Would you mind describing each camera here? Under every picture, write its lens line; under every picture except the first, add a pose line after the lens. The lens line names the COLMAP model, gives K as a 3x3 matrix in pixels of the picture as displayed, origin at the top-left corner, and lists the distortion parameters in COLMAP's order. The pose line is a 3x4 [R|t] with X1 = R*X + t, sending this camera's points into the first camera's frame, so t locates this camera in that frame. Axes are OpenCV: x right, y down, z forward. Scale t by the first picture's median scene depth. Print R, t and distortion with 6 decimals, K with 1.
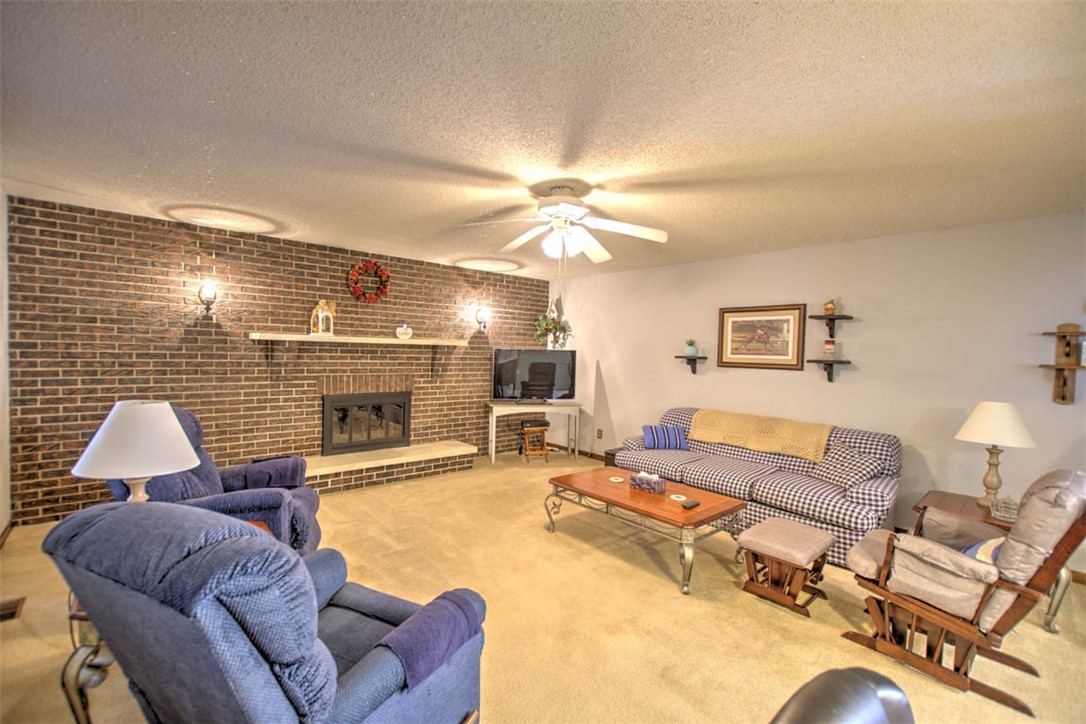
lens RADIAL K [[471.2, 0, 533.2], [0, 471.2, 366.1], [0, 0, 1]] dist [-0.007986, 0.001491]
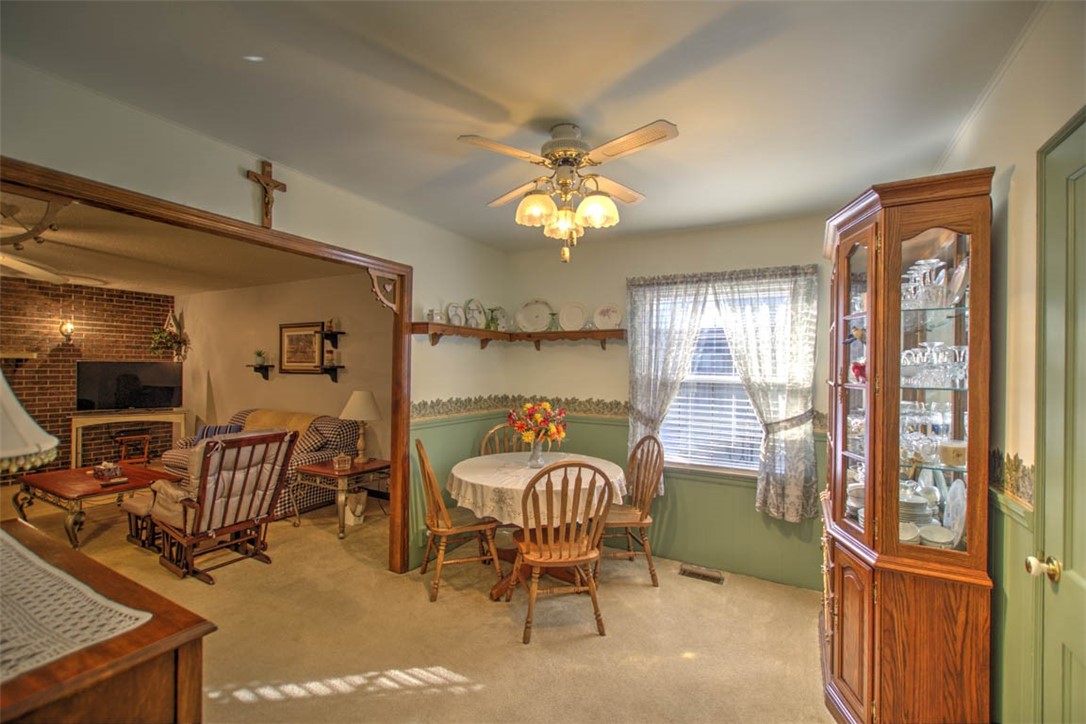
lens RADIAL K [[471.2, 0, 536.8], [0, 471.2, 367.1], [0, 0, 1]] dist [-0.007986, 0.001491]
pose [[0.939473, -0.016054, 0.342246, 0.577470], [0.025629, 0.999396, -0.023472, 0.029045], [-0.341663, 0.030823, 0.939317, -0.327271]]
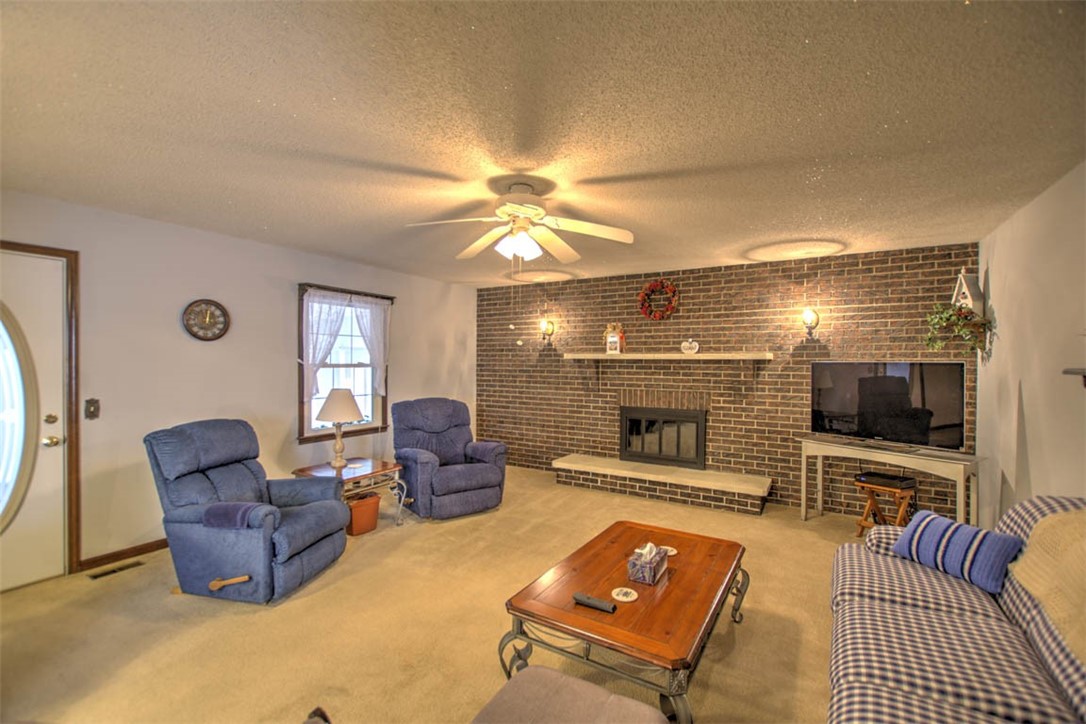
lens RADIAL K [[471.2, 0, 539.2], [0, 471.2, 366.0], [0, 0, 1]] dist [-0.007986, 0.001491]
pose [[0.307370, -0.017440, -0.951430, 0.548449], [-0.031784, 0.999086, -0.028581, 0.003597], [0.951059, 0.039026, 0.306535, 0.436114]]
